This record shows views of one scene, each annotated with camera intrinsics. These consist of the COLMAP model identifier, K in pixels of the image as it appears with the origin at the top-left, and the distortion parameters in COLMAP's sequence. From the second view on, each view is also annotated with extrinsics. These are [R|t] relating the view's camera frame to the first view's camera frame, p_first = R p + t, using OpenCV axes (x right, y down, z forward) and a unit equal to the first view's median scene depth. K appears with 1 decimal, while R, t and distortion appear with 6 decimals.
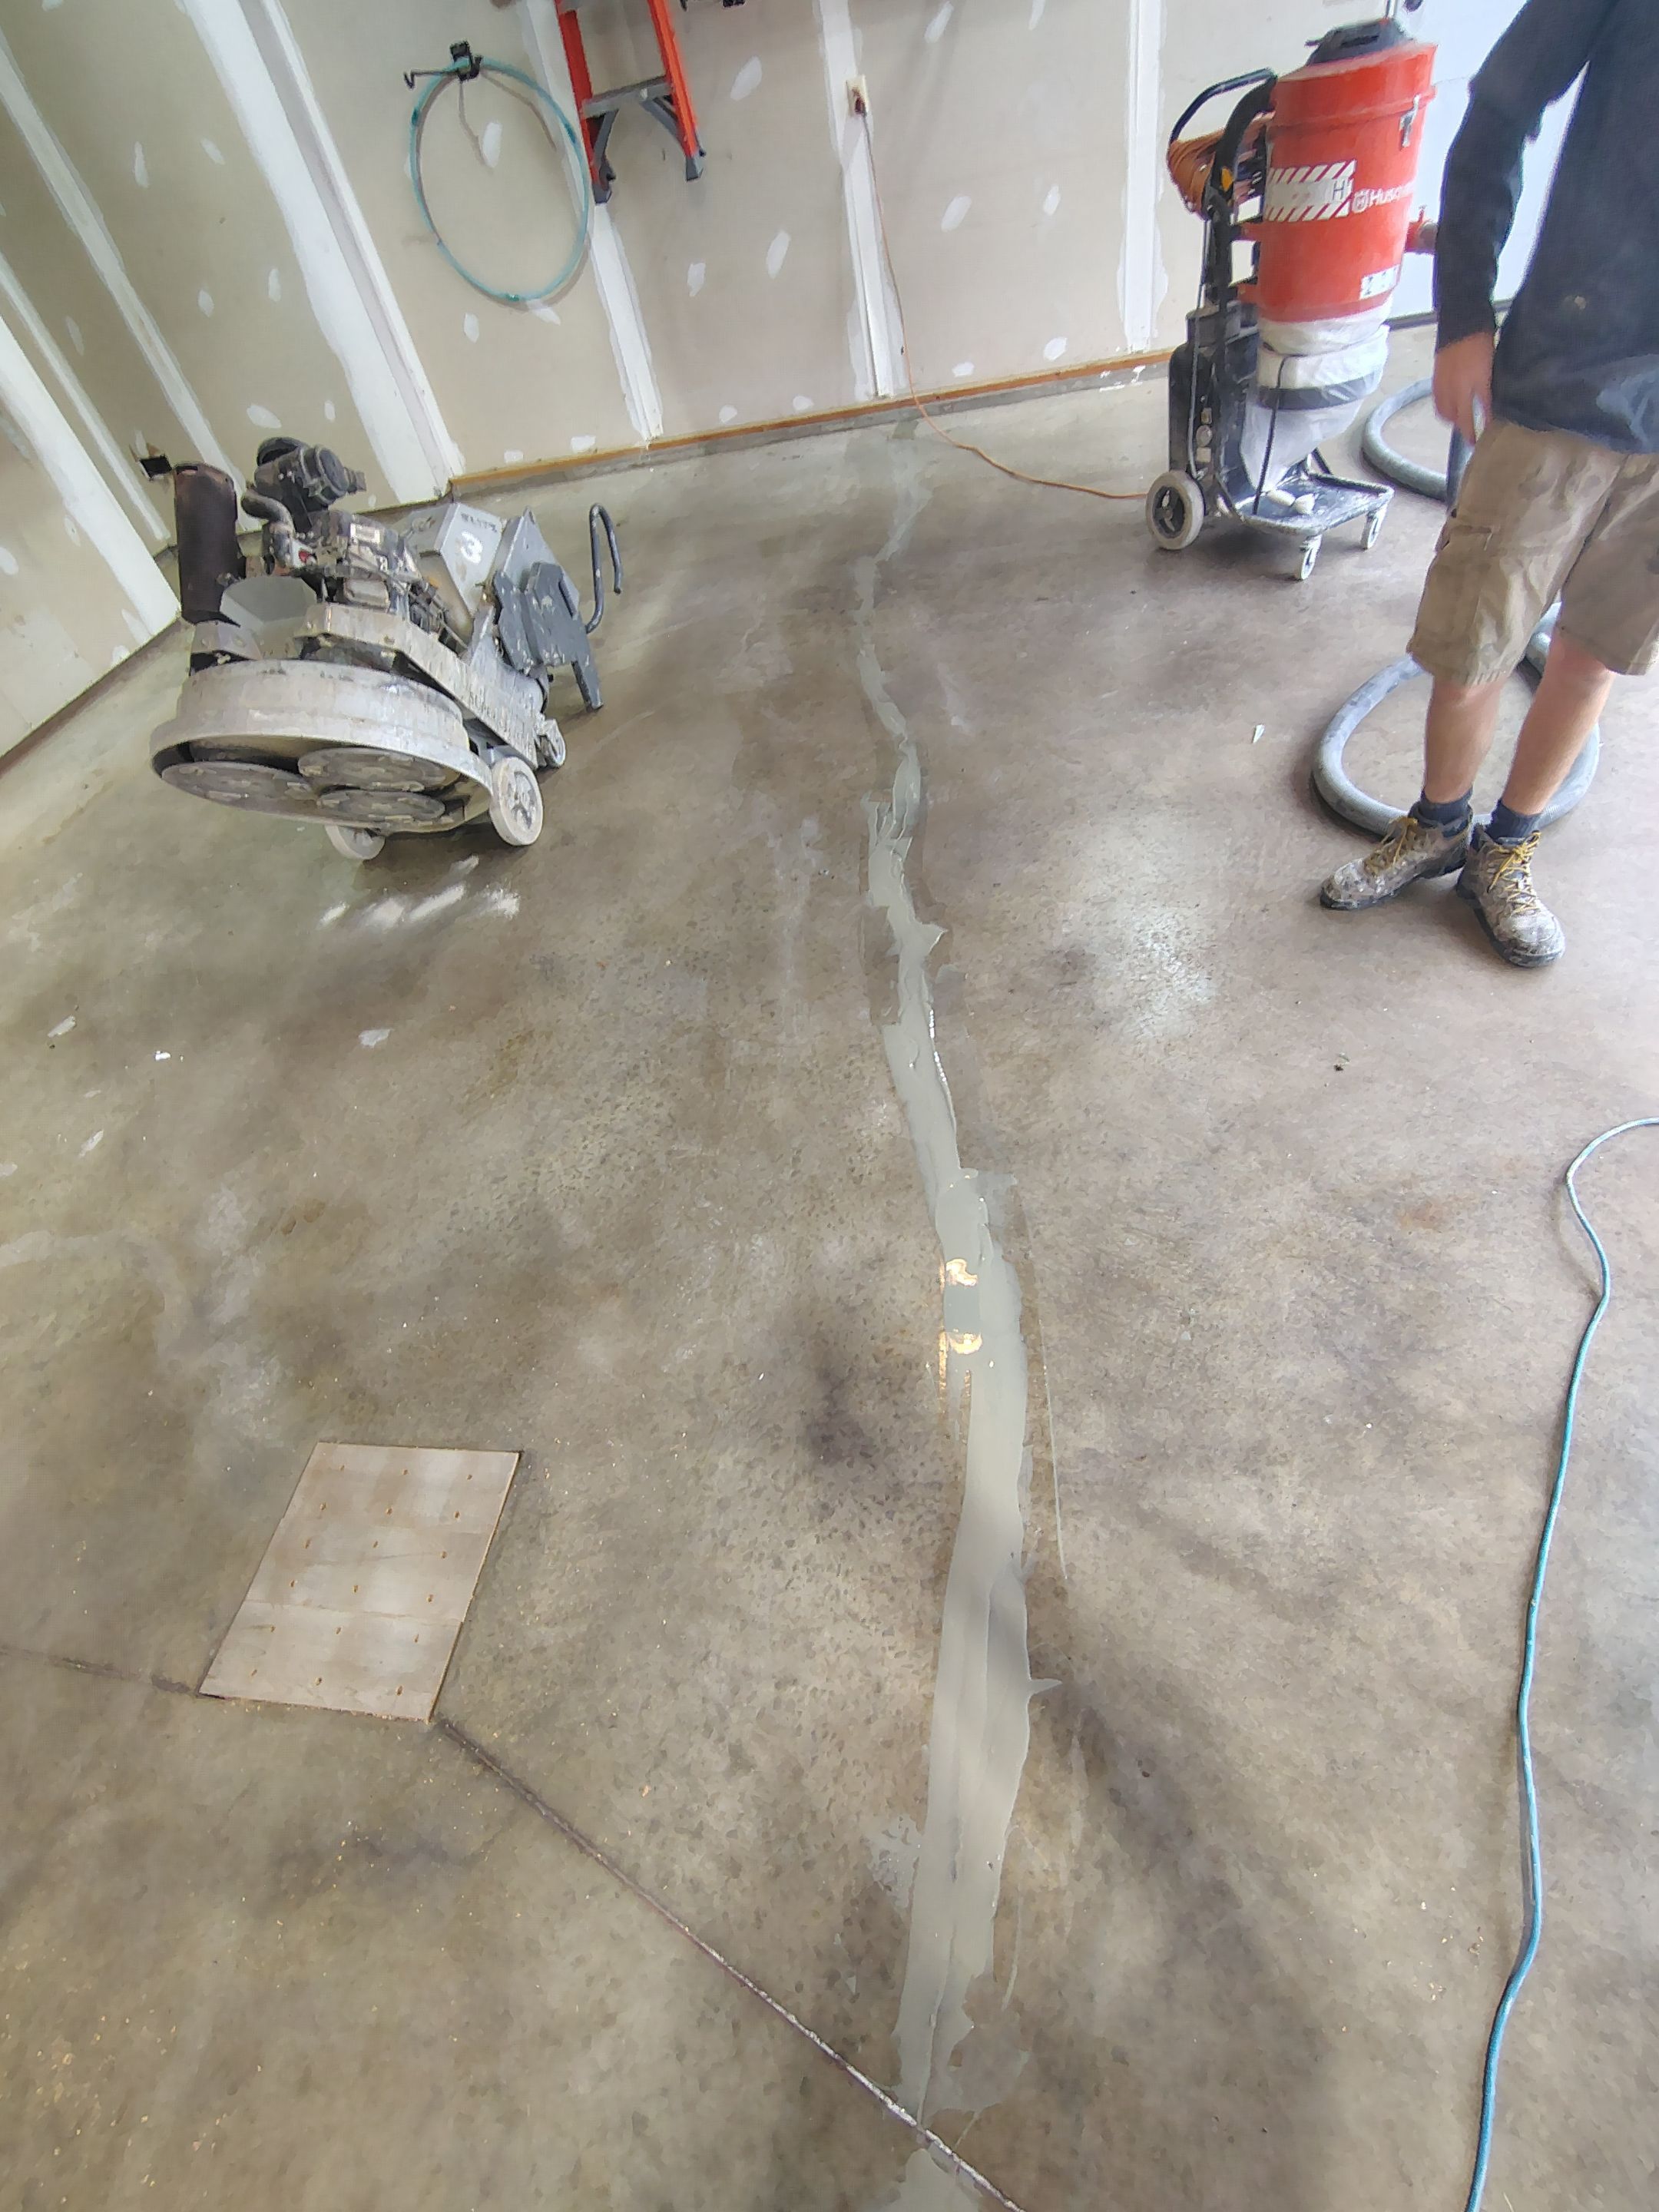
lens RADIAL K [[1013.8, 0, 820.5], [0, 1013.8, 1109.0], [0, 0, 1]] dist [-0.014183, 0.007270]
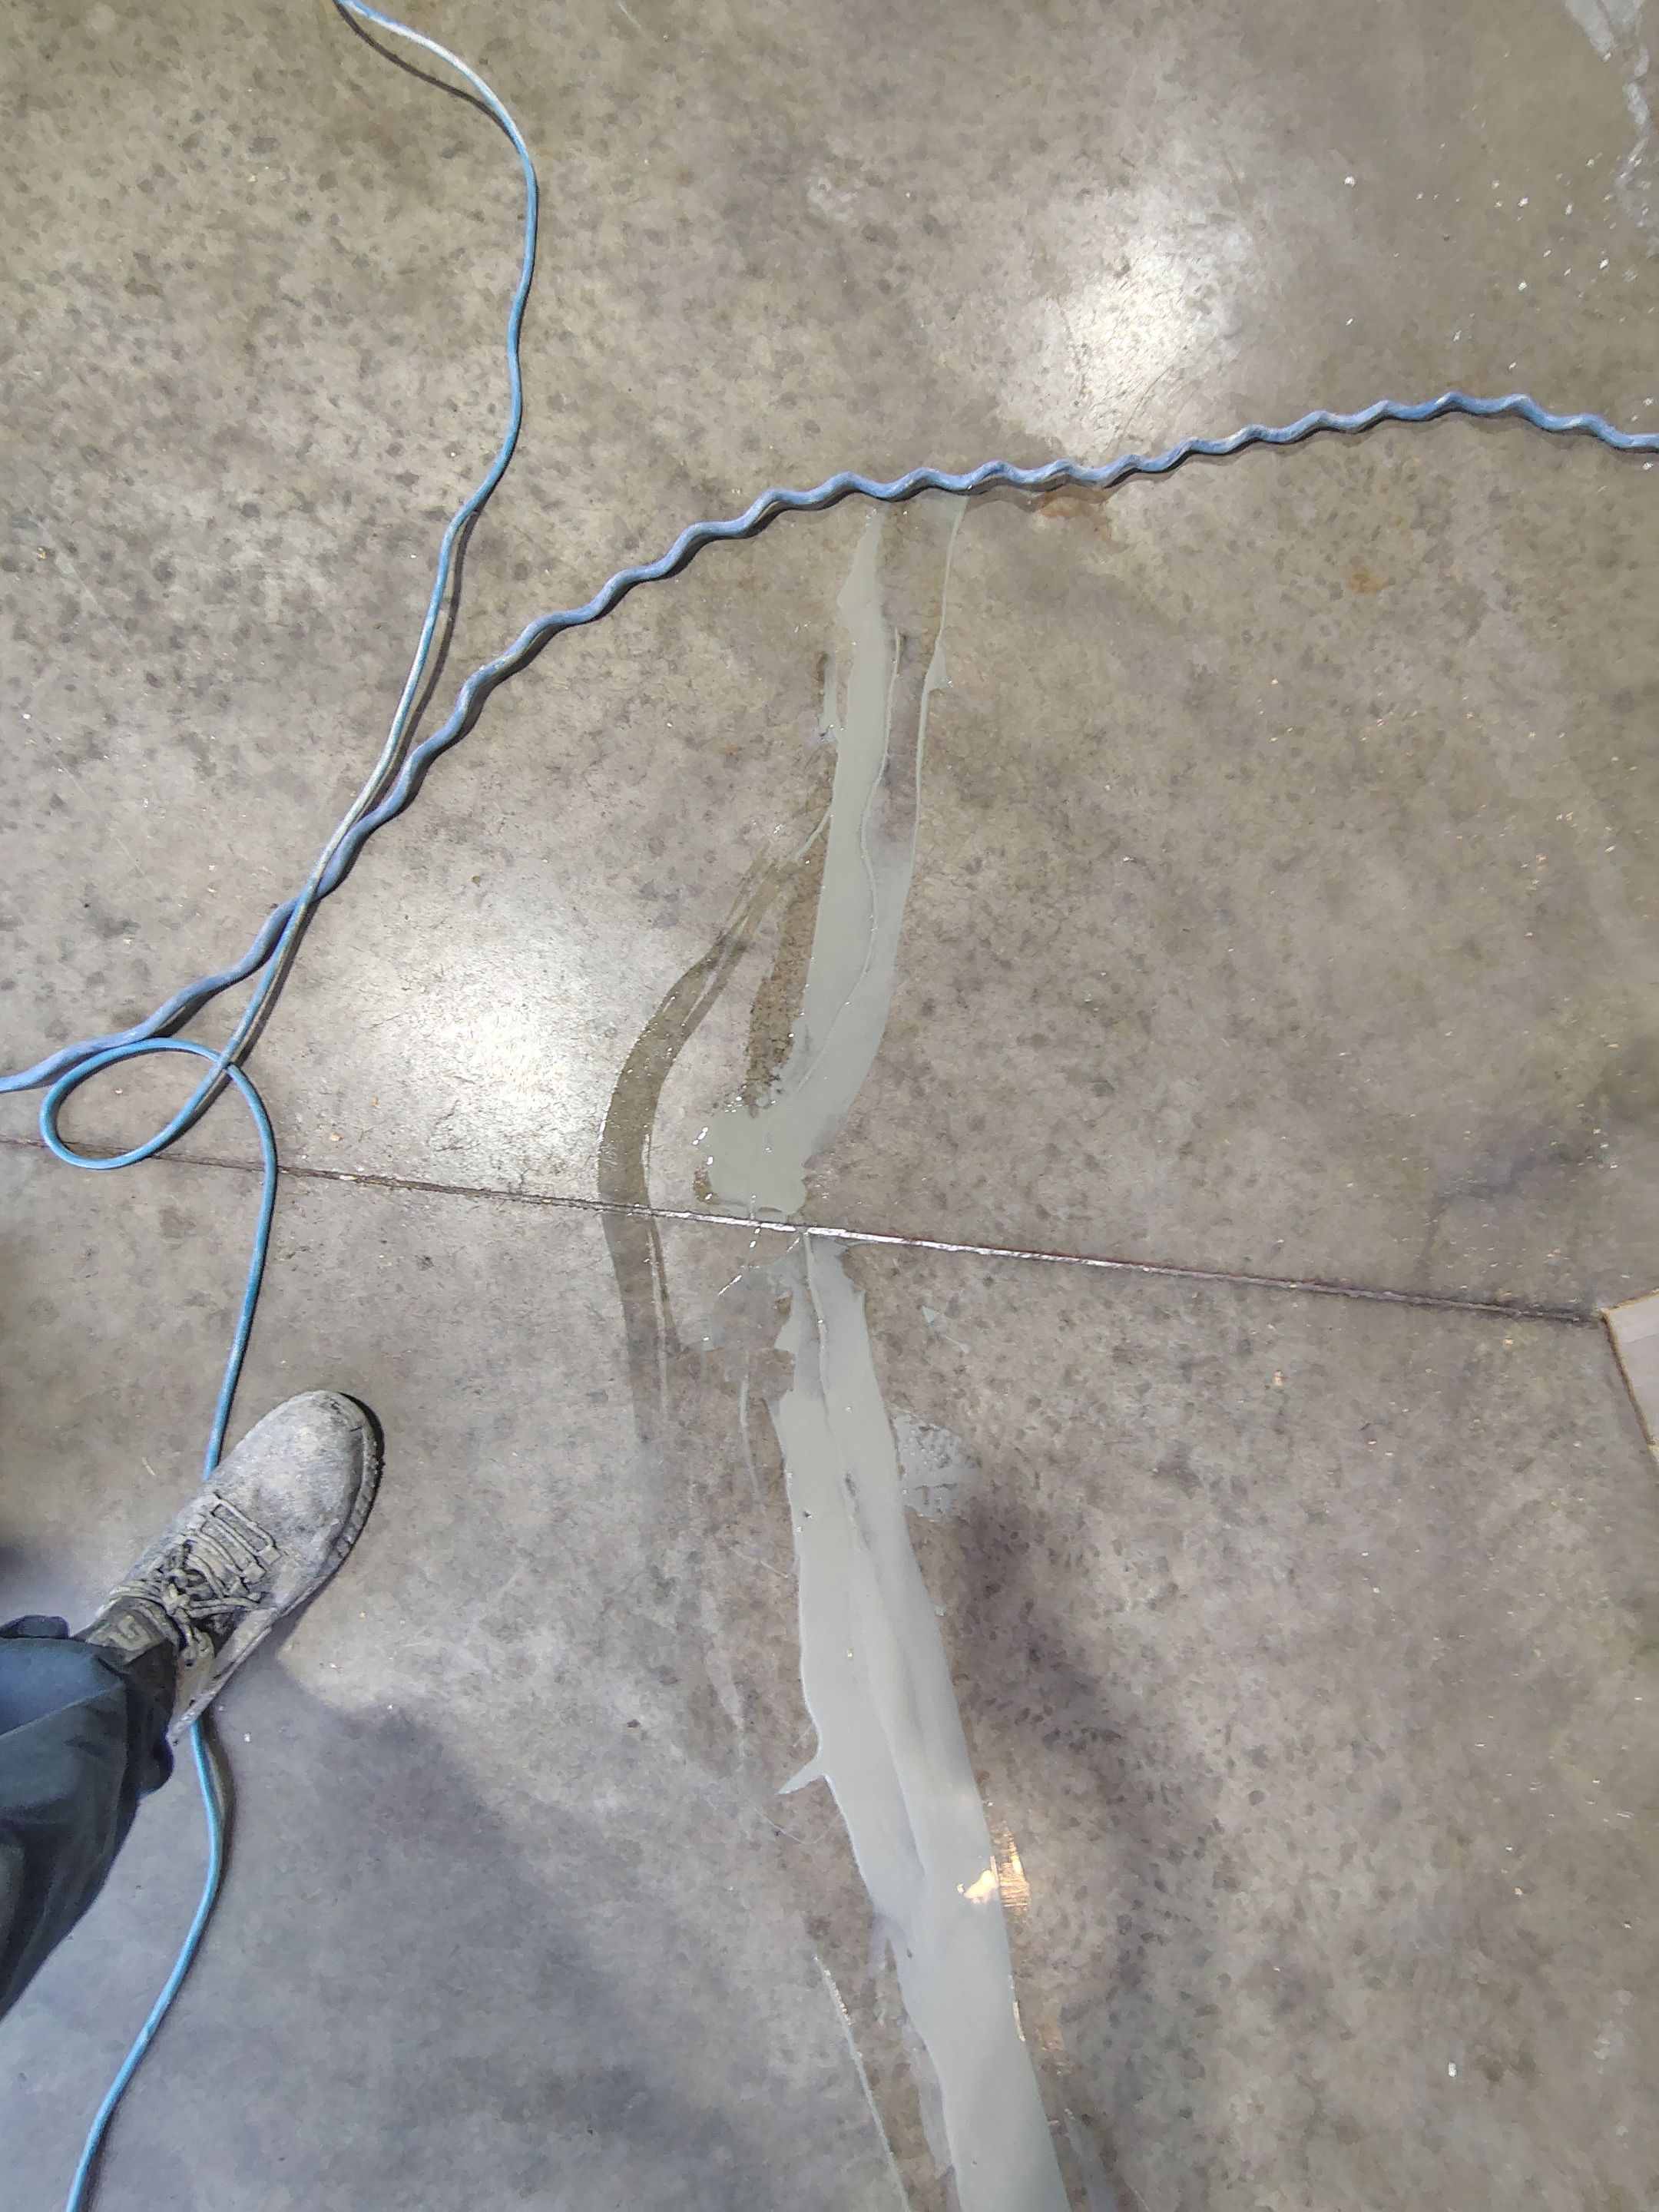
lens RADIAL K [[1013.8, 0, 820.5], [0, 1013.8, 1109.0], [0, 0, 1]] dist [-0.014183, 0.007270]
pose [[-0.905753, 0.422200, 0.036861, 0.007697], [-0.267690, -0.637364, 0.722571, 0.295819], [0.328563, 0.644604, 0.690313, 0.228801]]
